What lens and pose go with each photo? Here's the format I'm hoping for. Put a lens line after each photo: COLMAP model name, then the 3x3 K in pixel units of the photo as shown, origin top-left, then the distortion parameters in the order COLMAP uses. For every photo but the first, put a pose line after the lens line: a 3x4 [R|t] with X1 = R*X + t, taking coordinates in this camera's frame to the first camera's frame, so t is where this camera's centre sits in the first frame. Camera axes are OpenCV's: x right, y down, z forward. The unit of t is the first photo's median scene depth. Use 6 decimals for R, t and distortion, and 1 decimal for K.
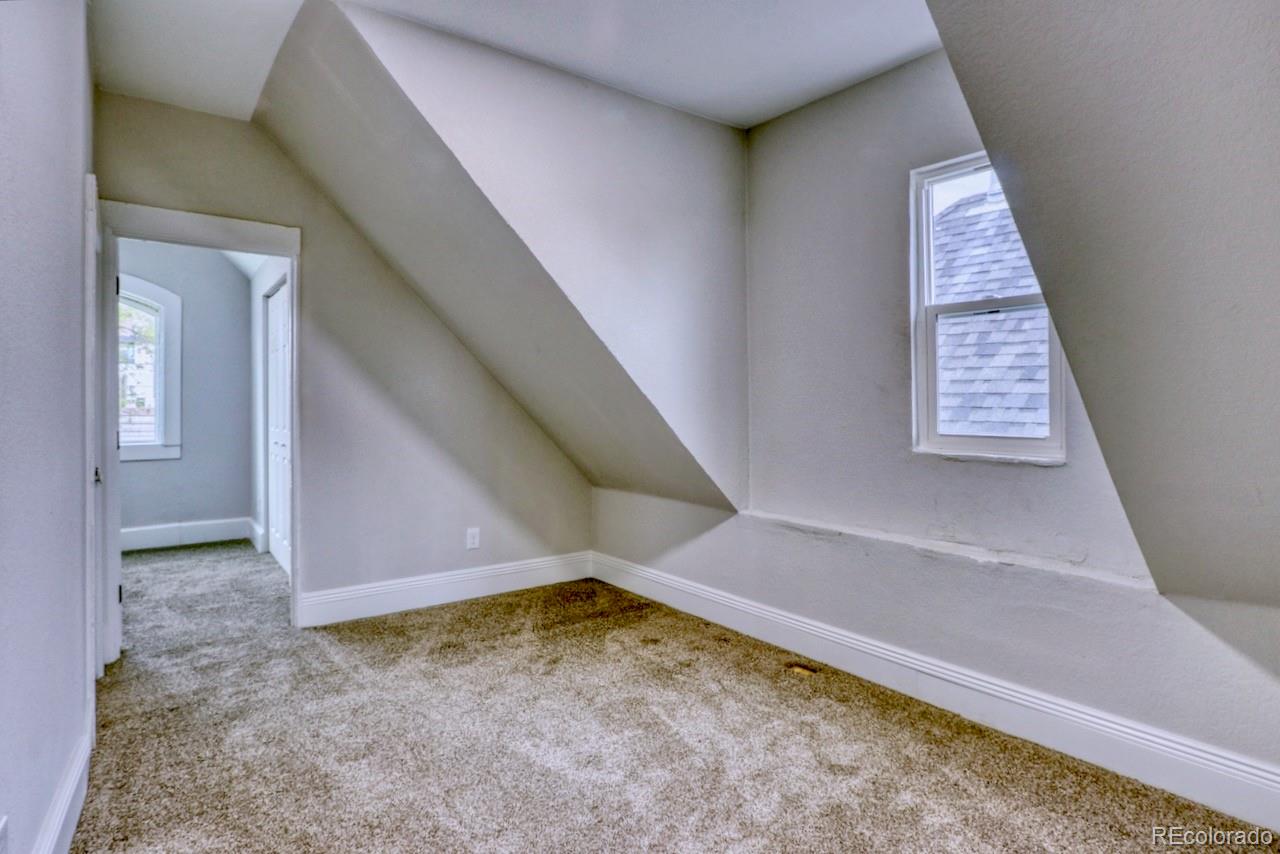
lens RADIAL K [[672.2, 0, 641.2], [0, 672.2, 413.5], [0, 0, 1]] dist [-0.008059, -0.000734]
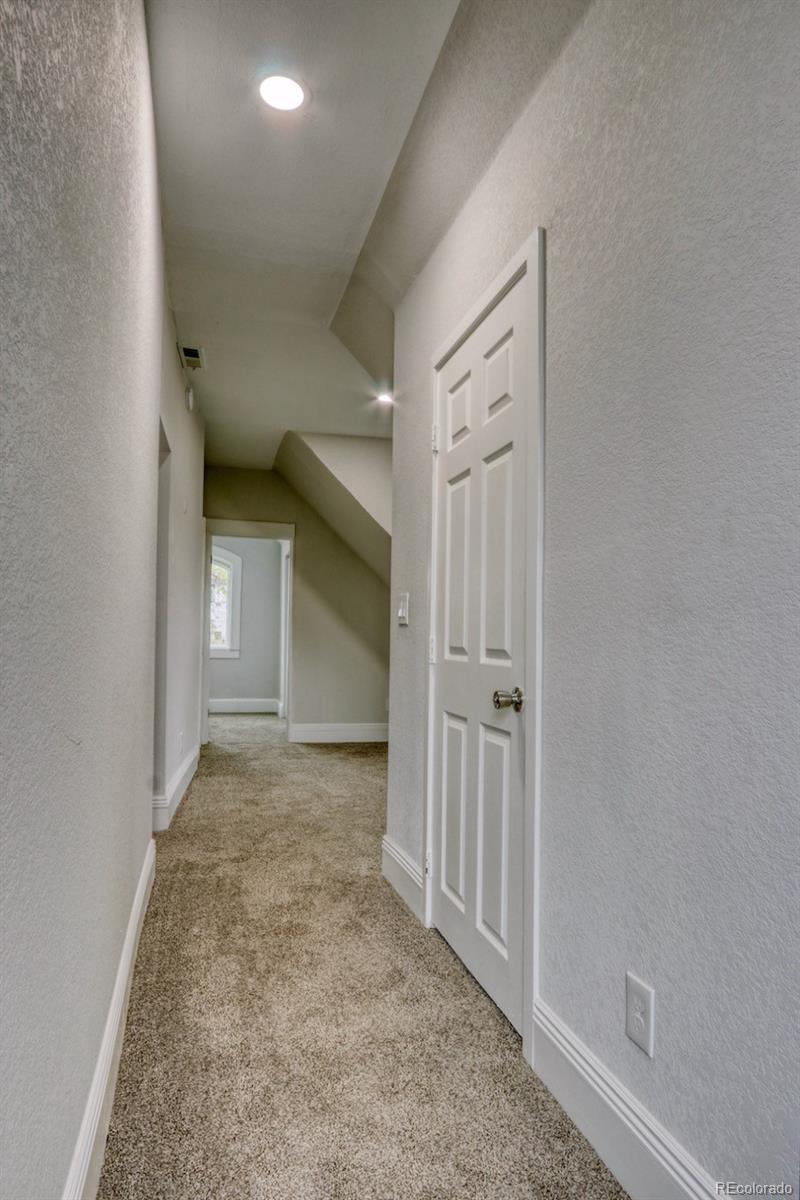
lens RADIAL K [[725.6, 0, 400.0], [0, 725.6, 600.0], [0, 0, 1]] dist [0.000777, 0.000053]
pose [[0.922747, -0.011882, -0.385222, 0.526108], [-0.011769, 0.998190, -0.058980, 0.044707], [0.385226, 0.058957, 0.920937, -0.714178]]
